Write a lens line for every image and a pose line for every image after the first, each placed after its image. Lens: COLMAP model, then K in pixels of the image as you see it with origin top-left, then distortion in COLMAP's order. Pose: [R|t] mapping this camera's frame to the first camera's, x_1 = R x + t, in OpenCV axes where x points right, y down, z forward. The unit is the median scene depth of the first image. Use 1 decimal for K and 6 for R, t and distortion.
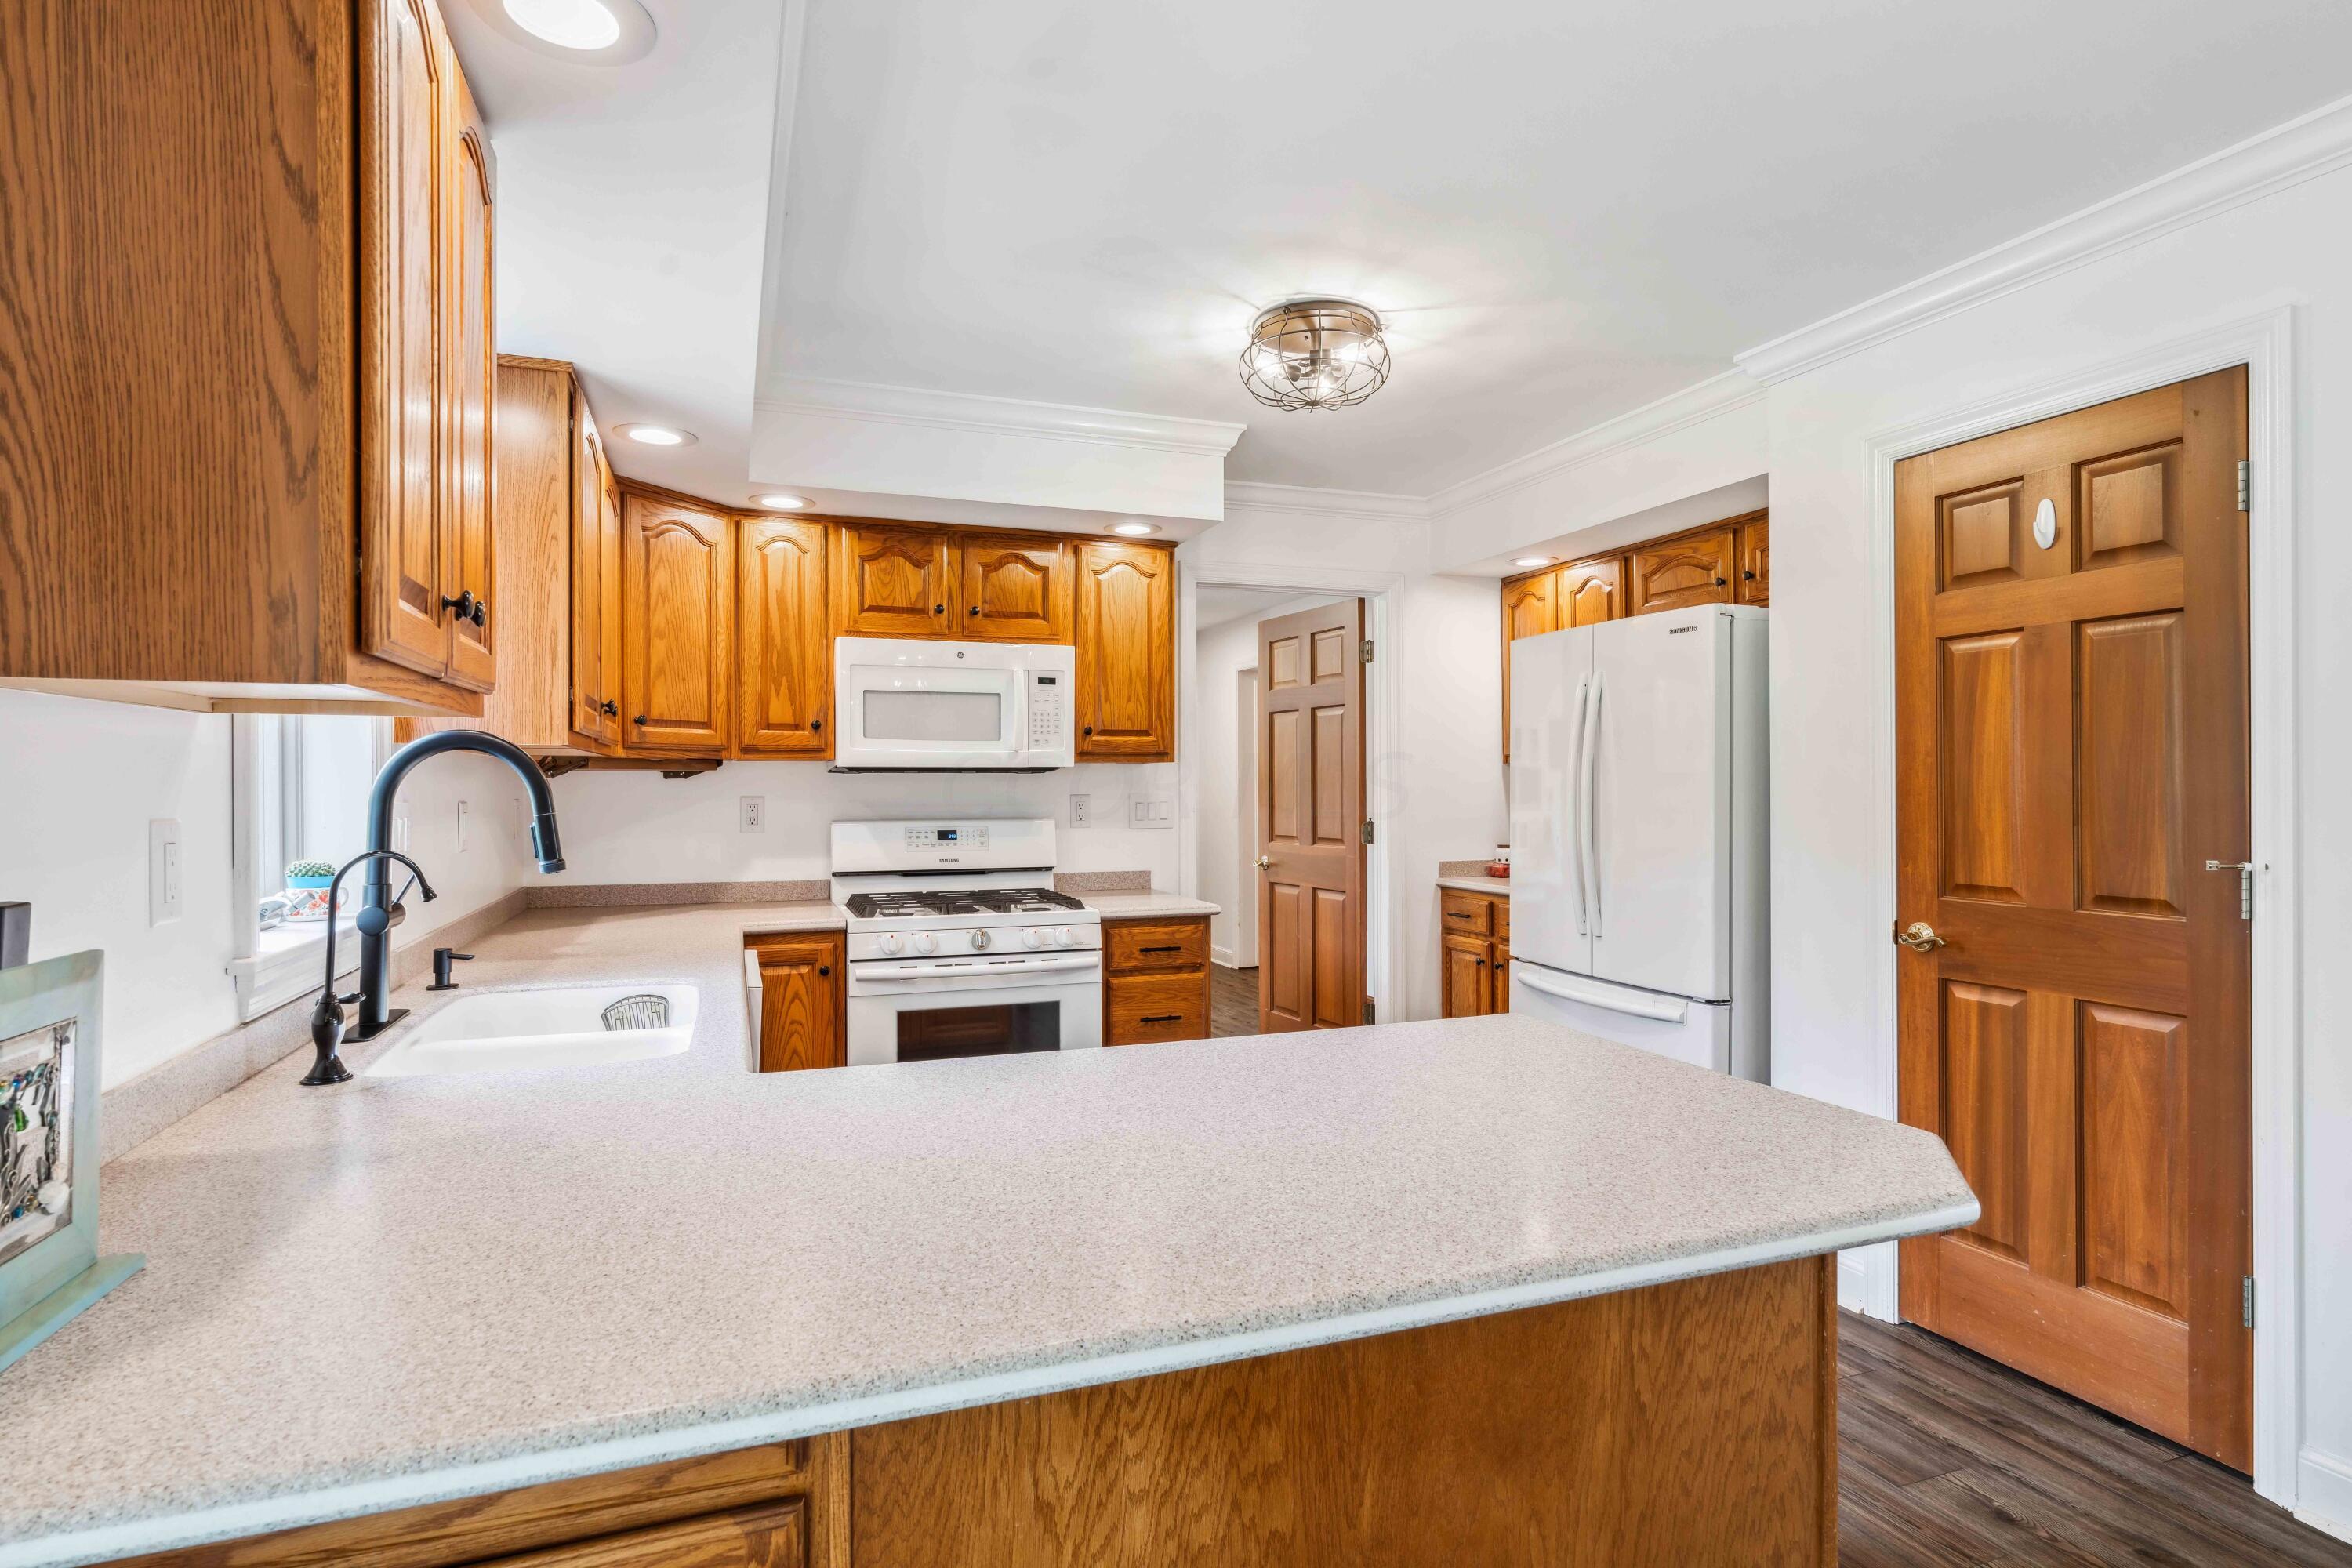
lens RADIAL K [[1210.9, 0, 1176.8], [0, 1210.9, 791.7], [0, 0, 1]] dist [0.000502, 0.000035]
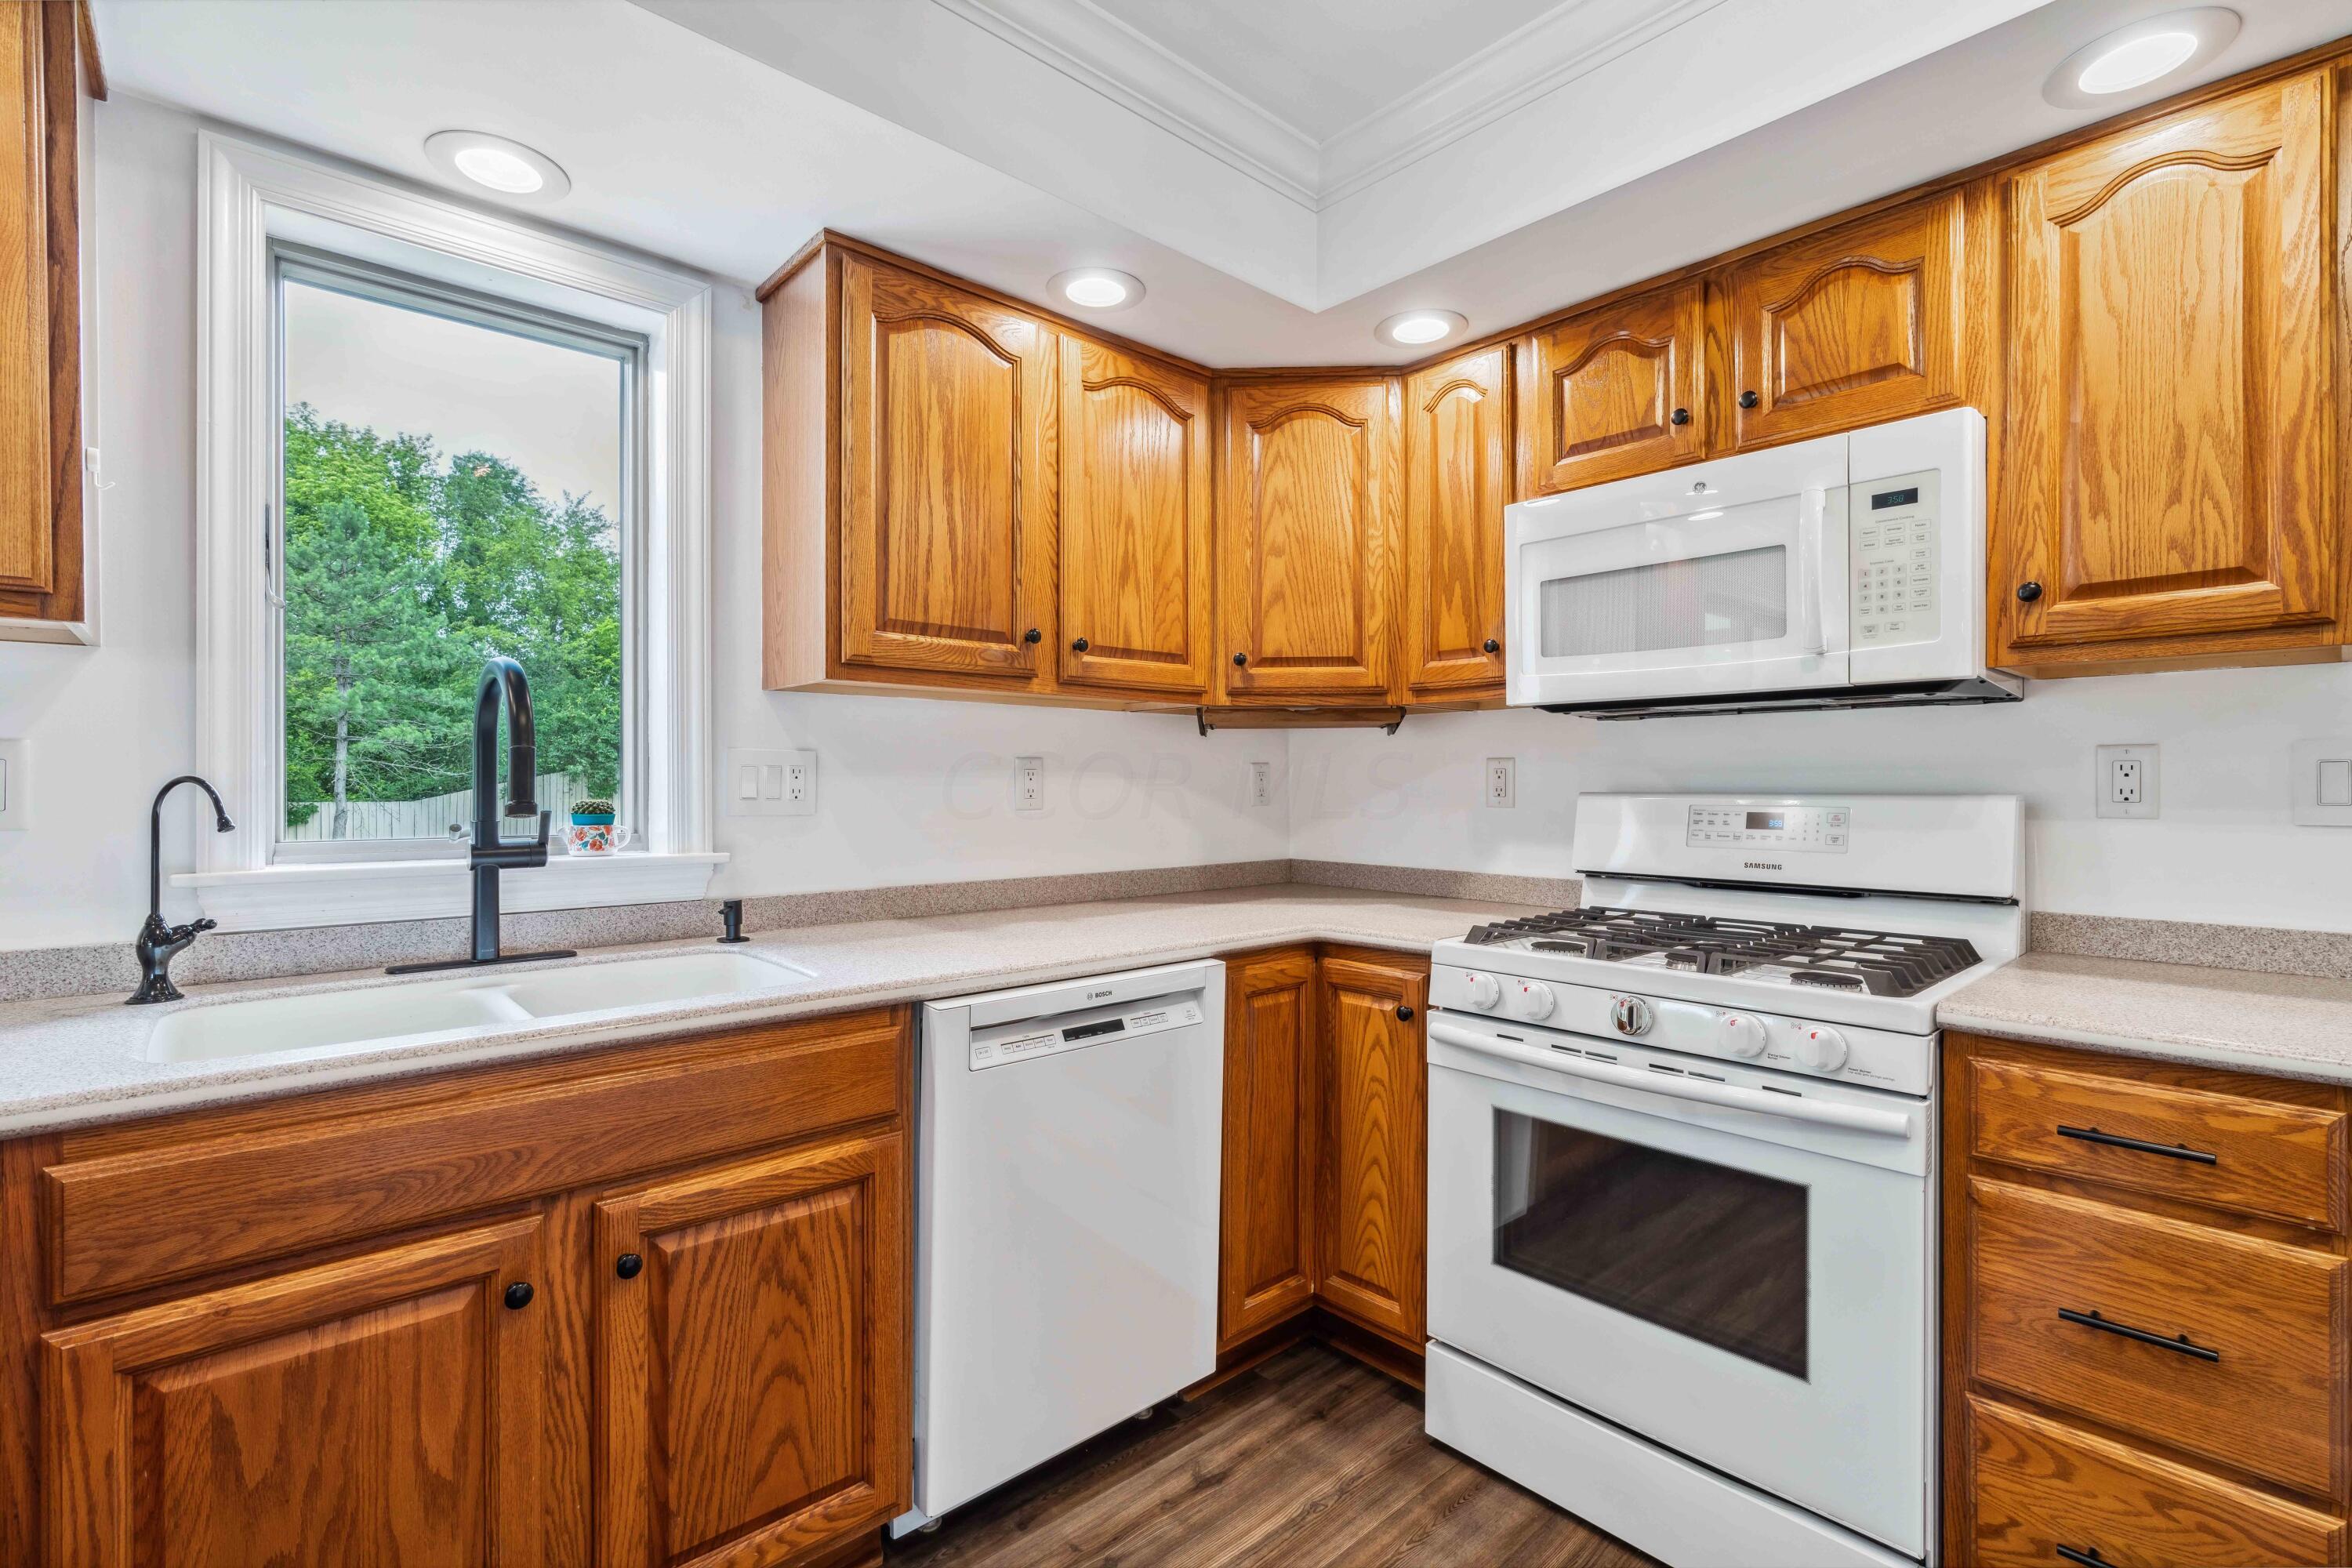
lens RADIAL K [[1064.2, 0, 1173.6], [0, 1064.2, 781.8], [0, 0, 1]] dist [0.001269, 0.000168]
pose [[0.367067, 0.000444, -0.930194, 0.182590], [-0.003702, 0.999993, -0.000983, 0.021147], [0.930187, 0.003805, 0.367066, 0.612899]]
